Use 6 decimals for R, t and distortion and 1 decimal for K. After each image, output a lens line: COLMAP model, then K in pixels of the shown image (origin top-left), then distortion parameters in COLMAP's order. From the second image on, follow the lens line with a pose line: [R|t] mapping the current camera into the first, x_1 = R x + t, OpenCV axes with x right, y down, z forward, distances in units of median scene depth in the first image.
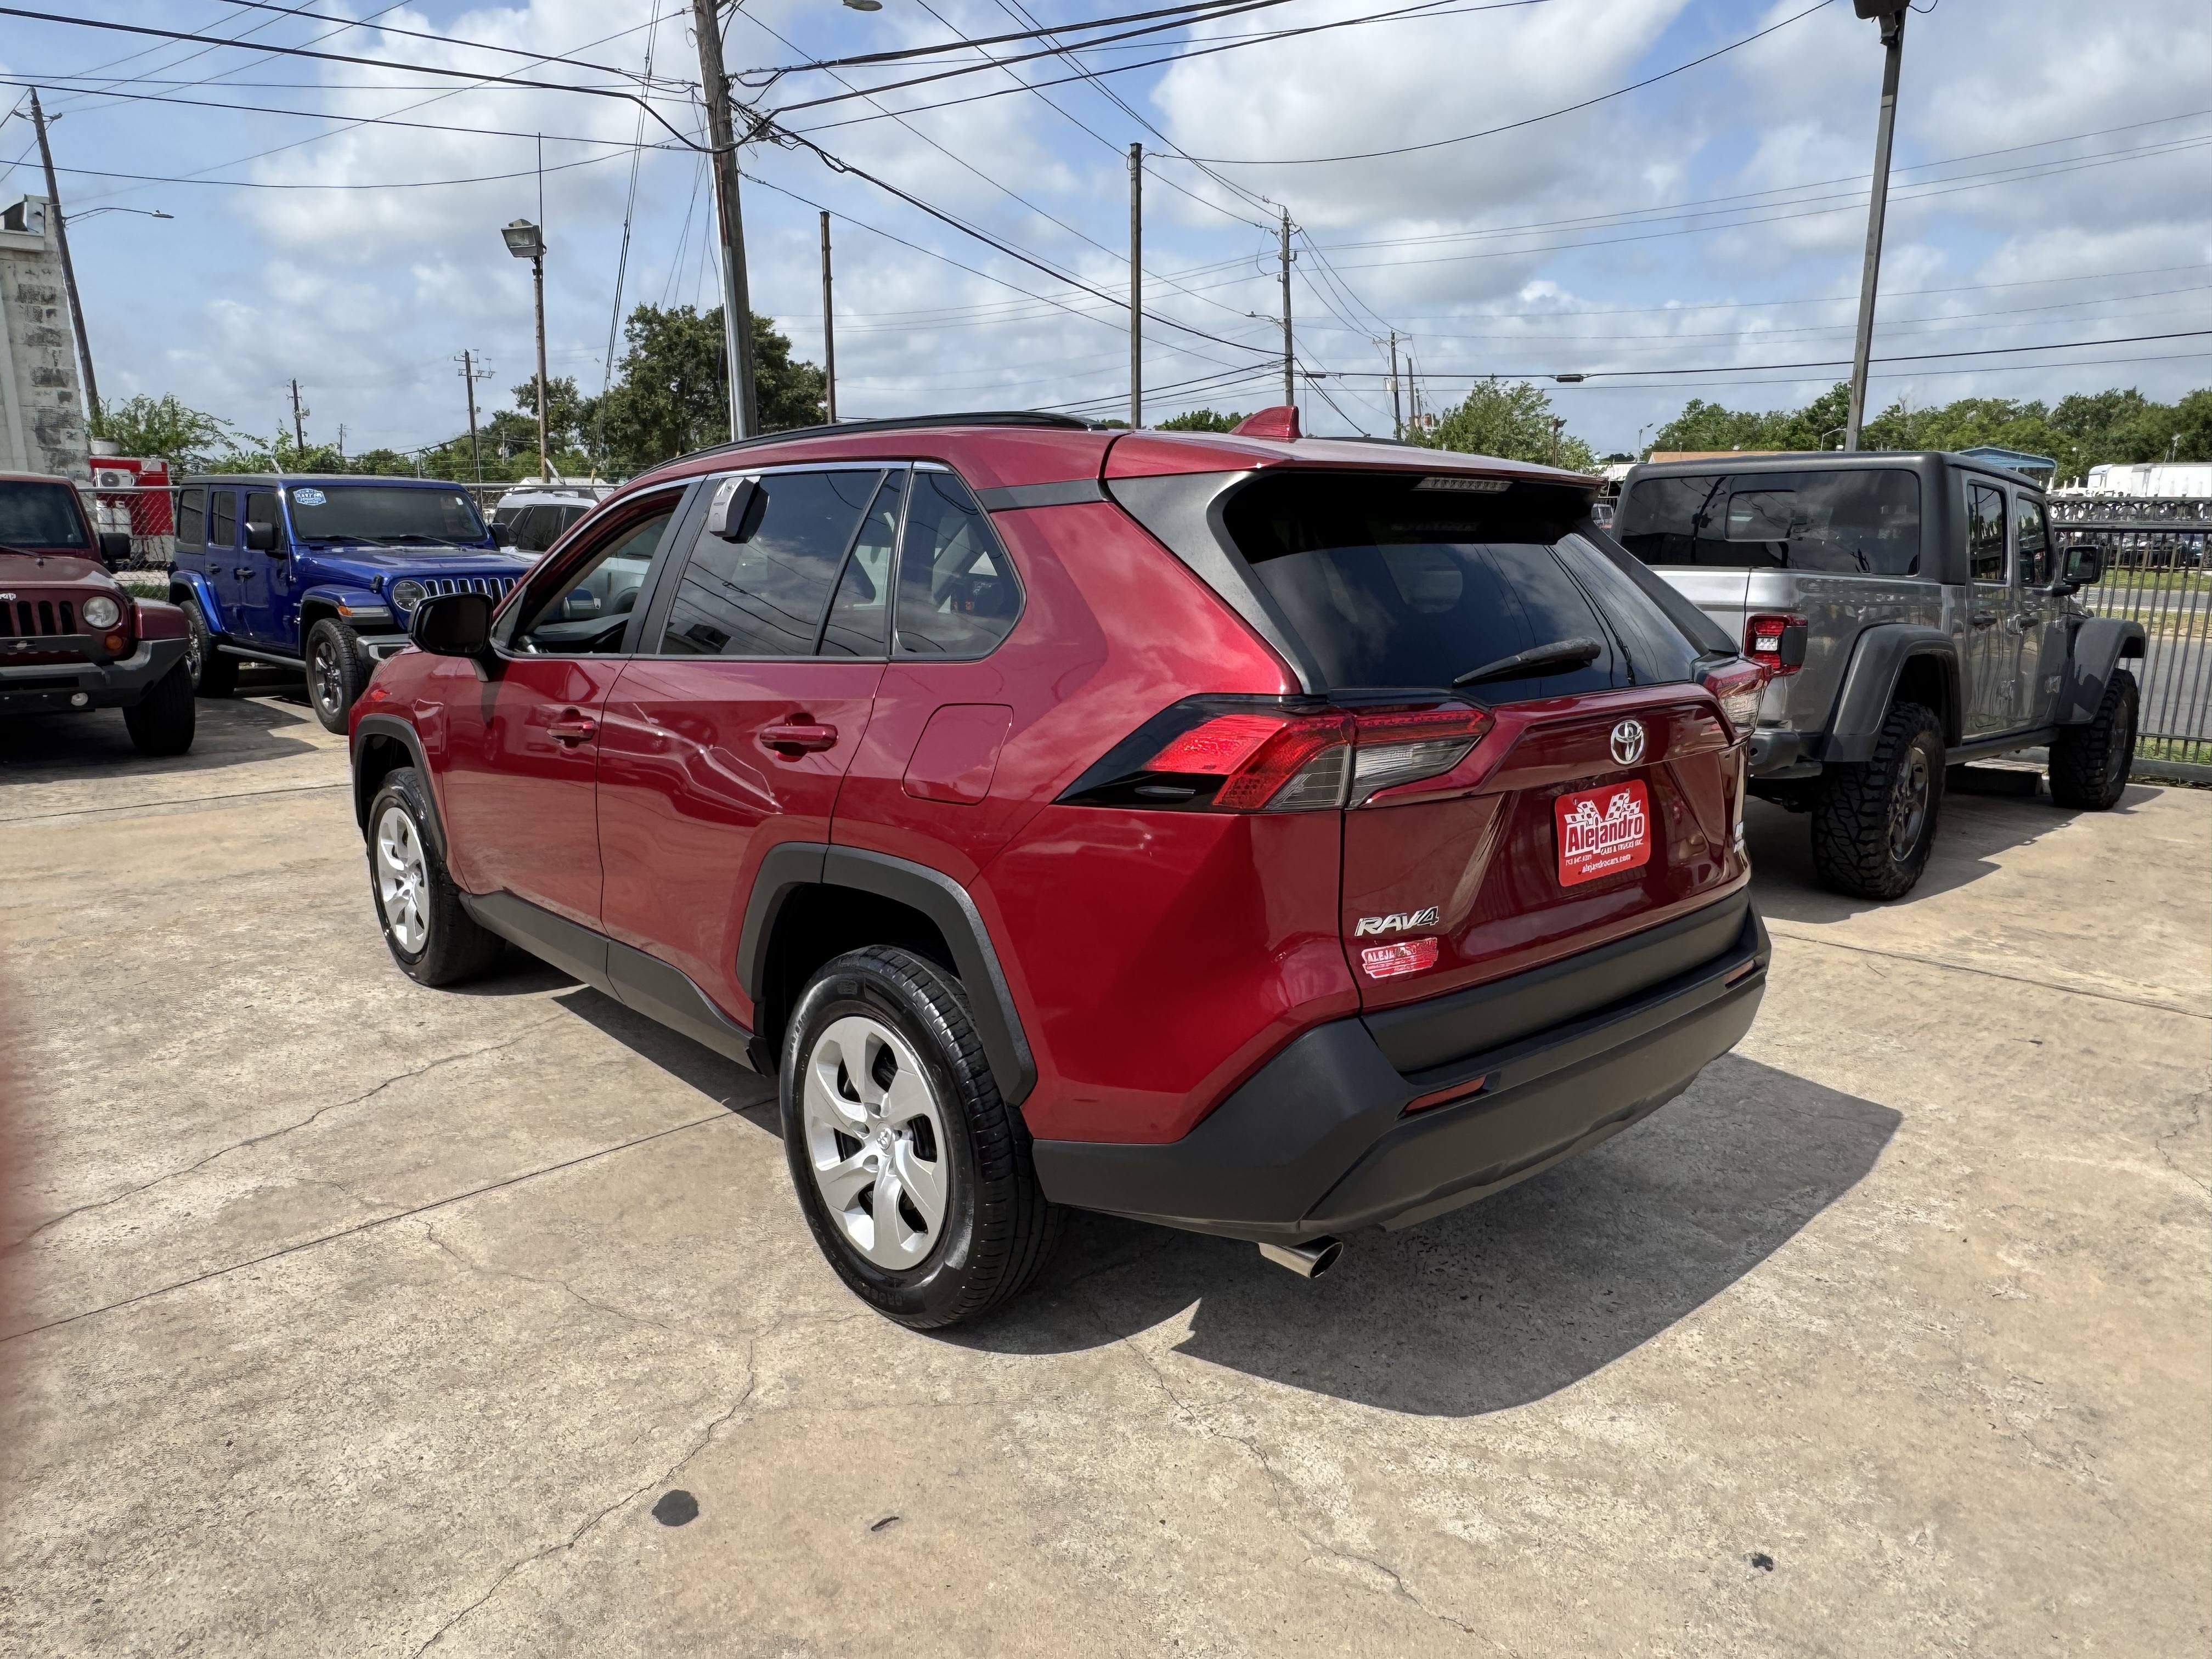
lens RADIAL K [[1457.1, 0, 1024.6], [0, 1457.1, 842.0], [0, 0, 1]] dist [-0.002883, 0.002771]
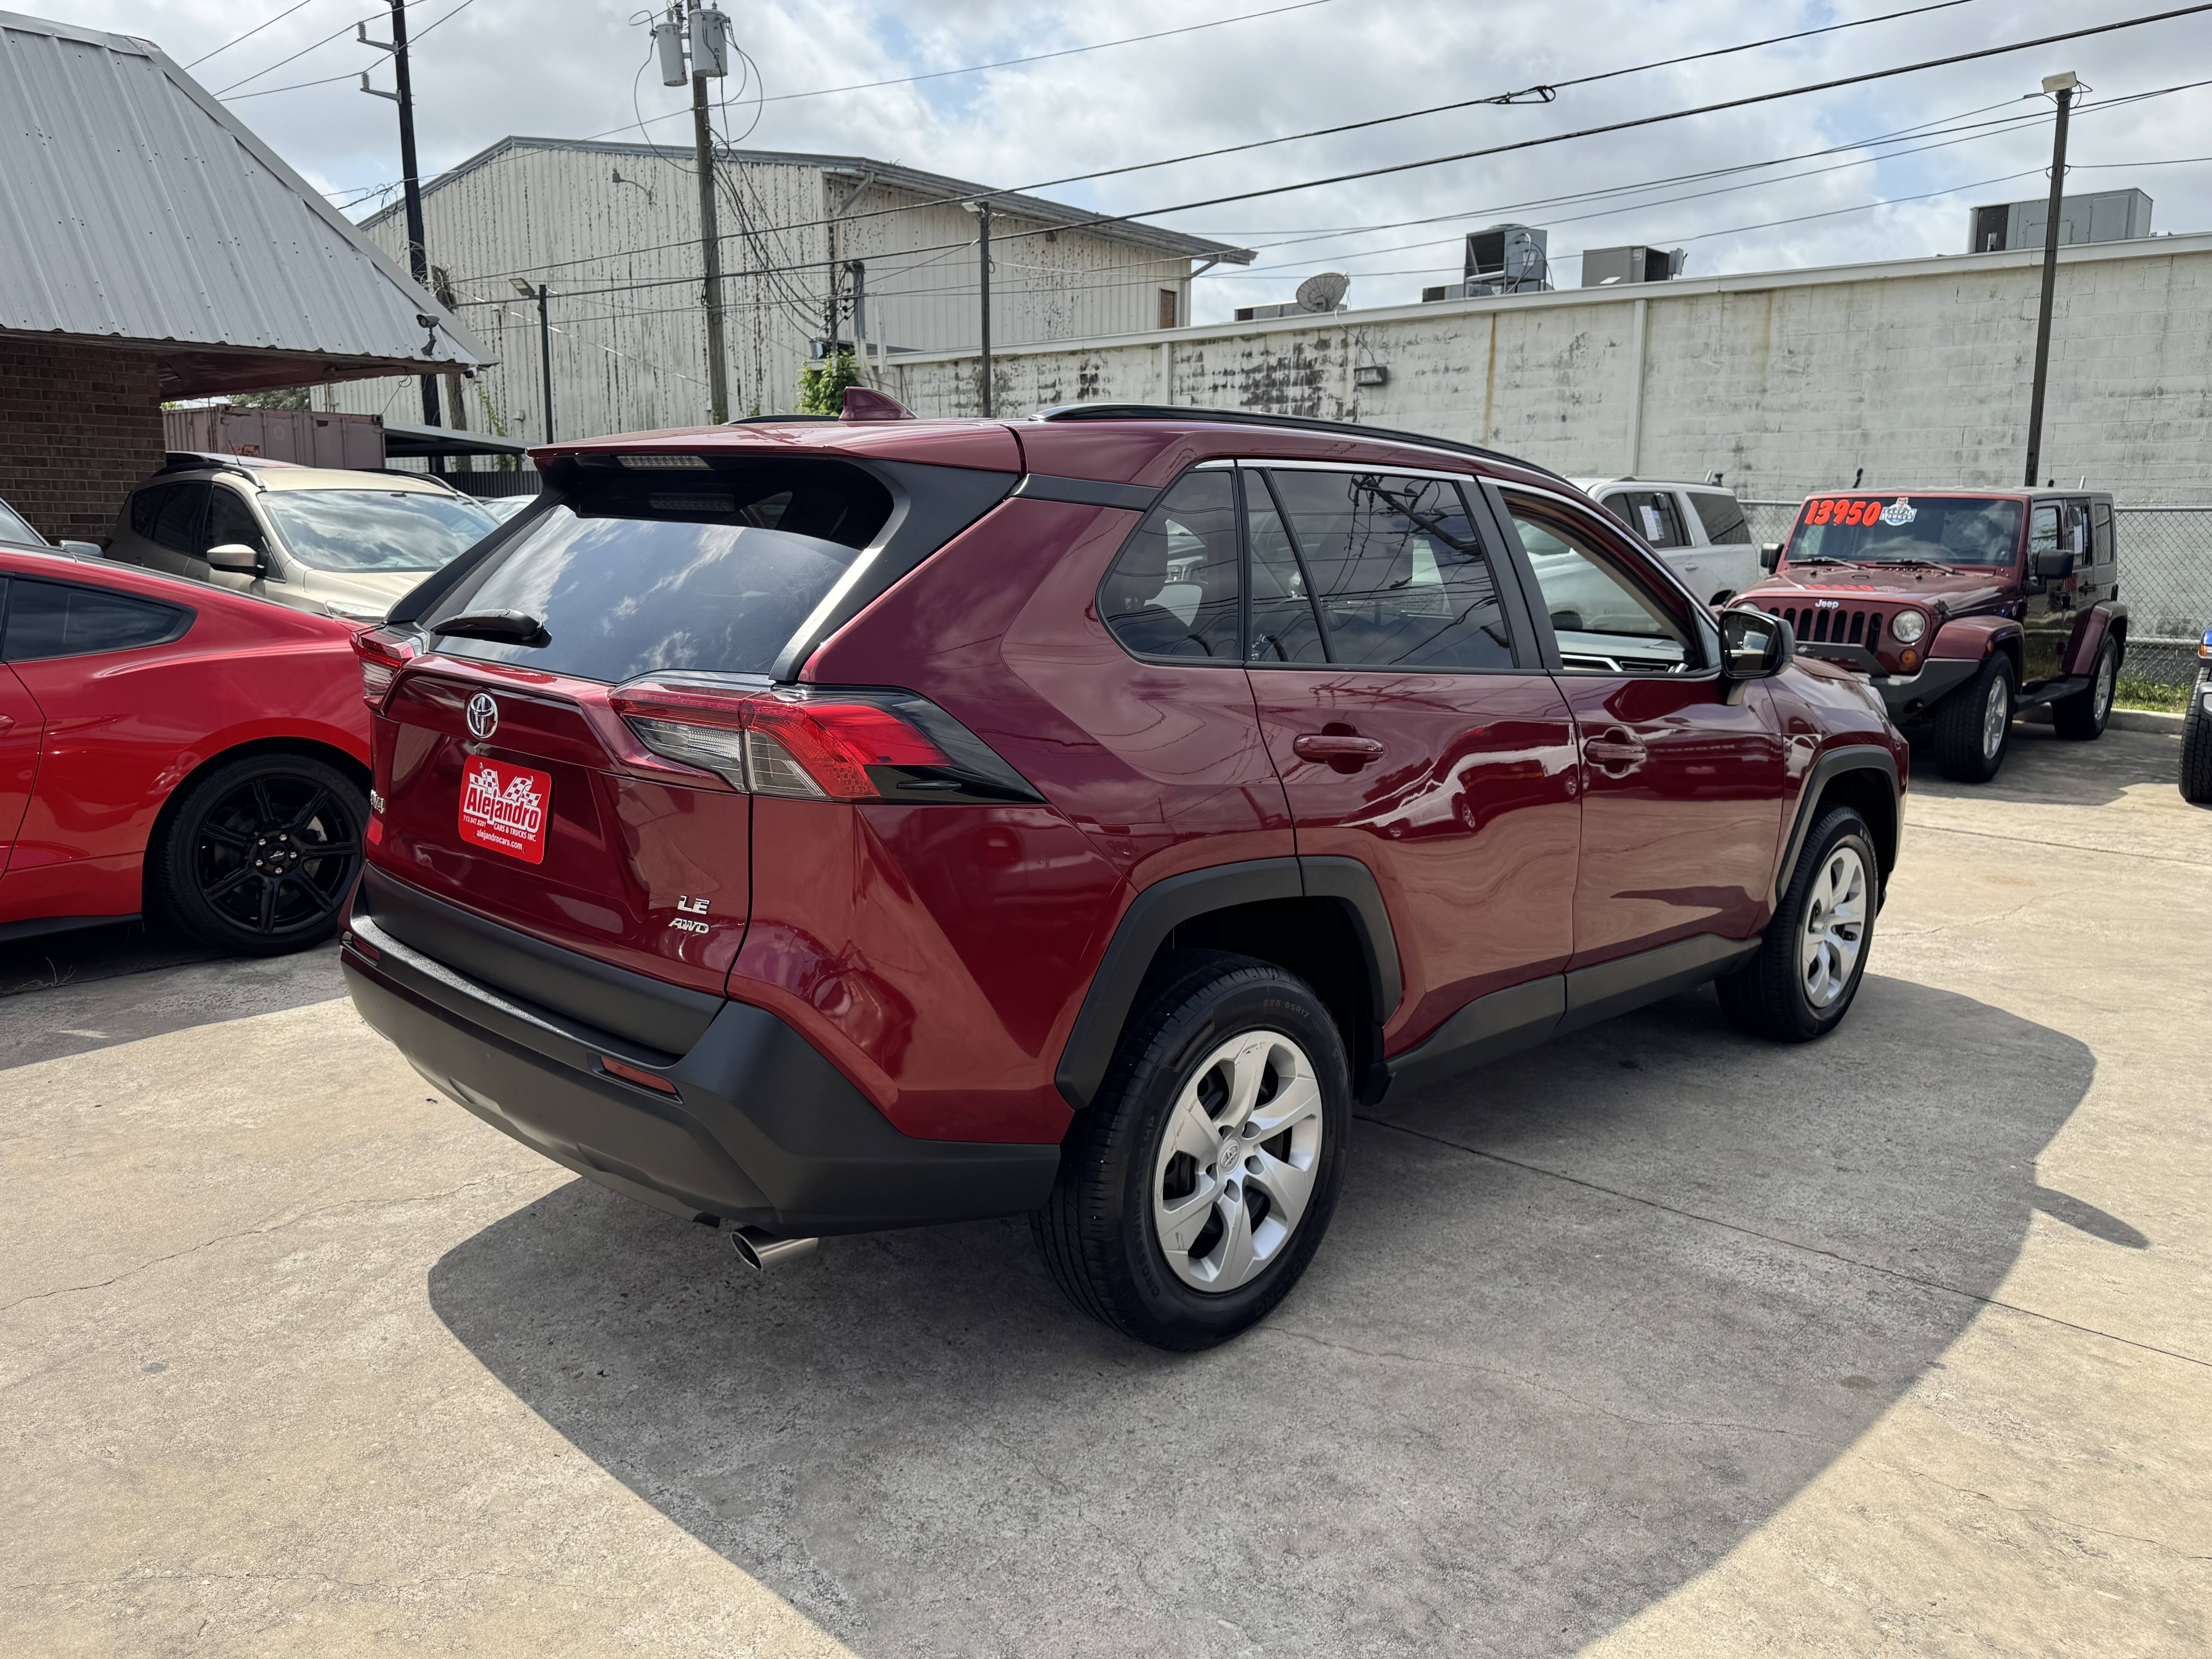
lens RADIAL K [[1615.3, 0, 1106.0], [0, 1615.3, 829.5], [0, 0, 1]] dist [0.006007, 0.002567]
pose [[0.098622, 0.183956, -0.977974, 1.191706], [-0.231010, 0.960150, 0.157307, -0.204700], [0.967940, 0.210408, 0.137187, 0.983938]]
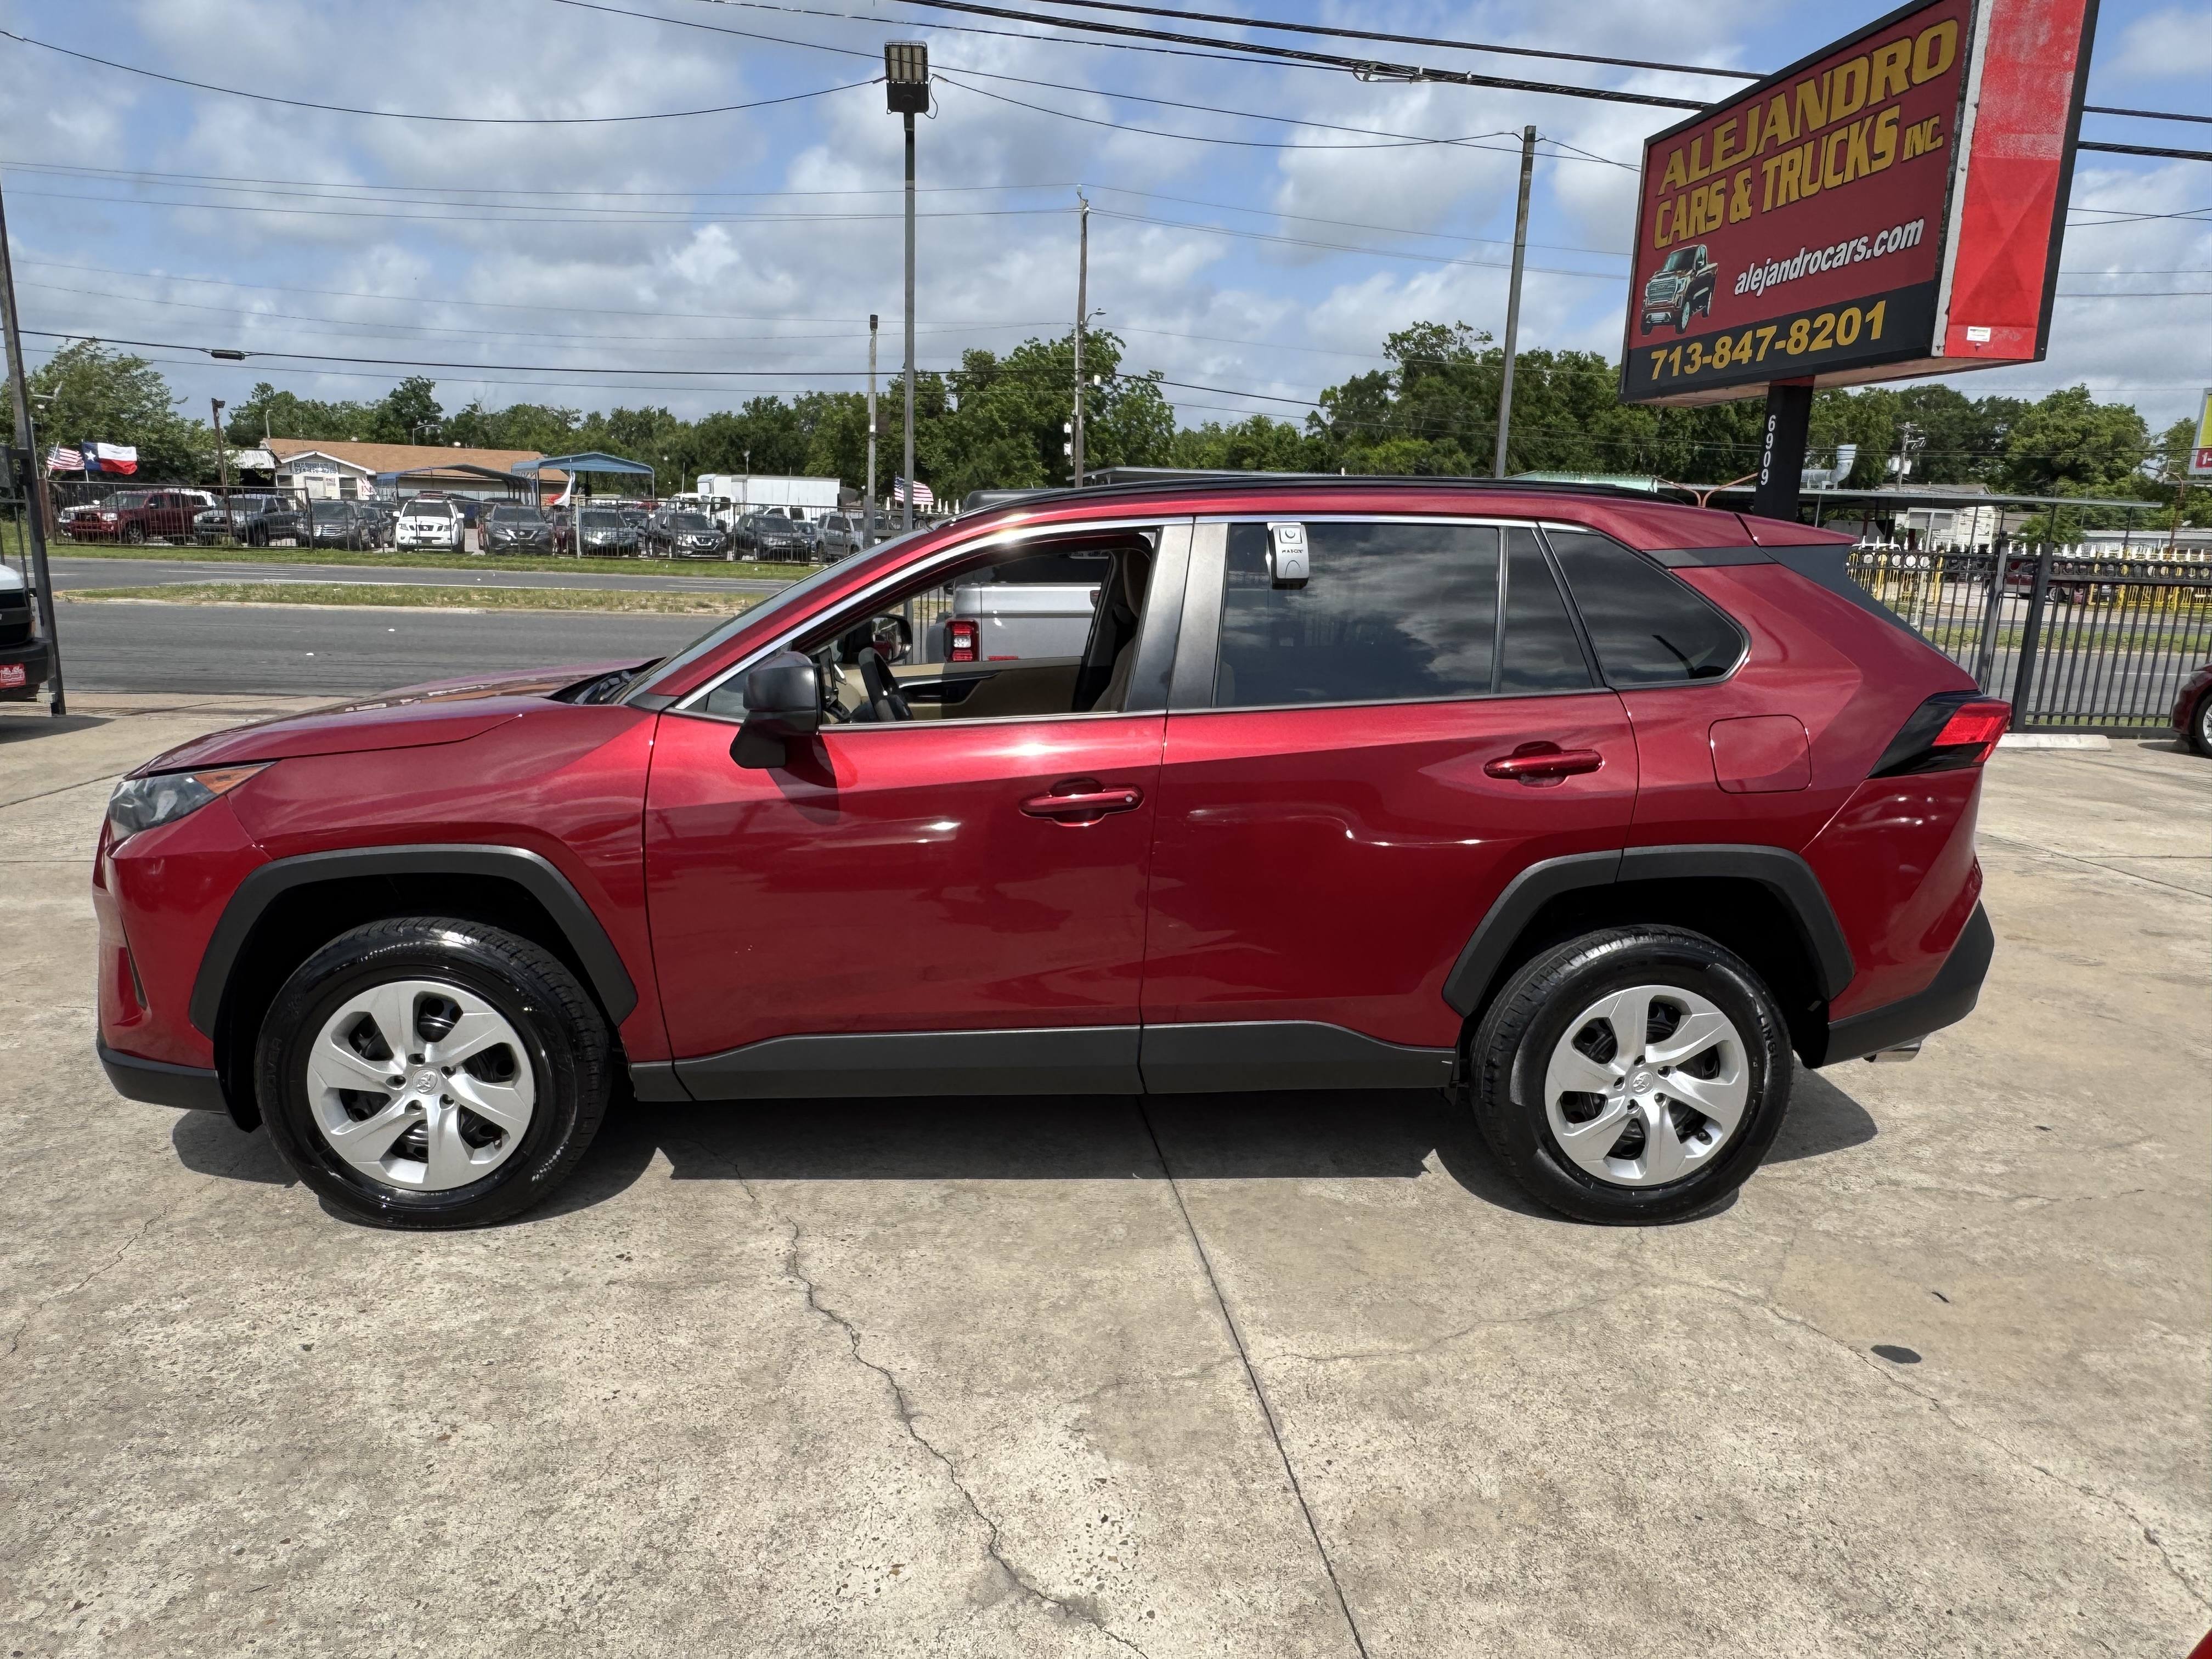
lens RADIAL K [[1508.0, 0, 1075.4], [0, 1508.0, 832.8], [0, 0, 1]] dist [-0.003825, 0.000895]
pose [[0.607502, -0.144960, 0.780979, -1.149610], [0.150159, 0.986437, 0.066292, -0.133419], [-0.779996, 0.076998, 0.621029, 0.493381]]
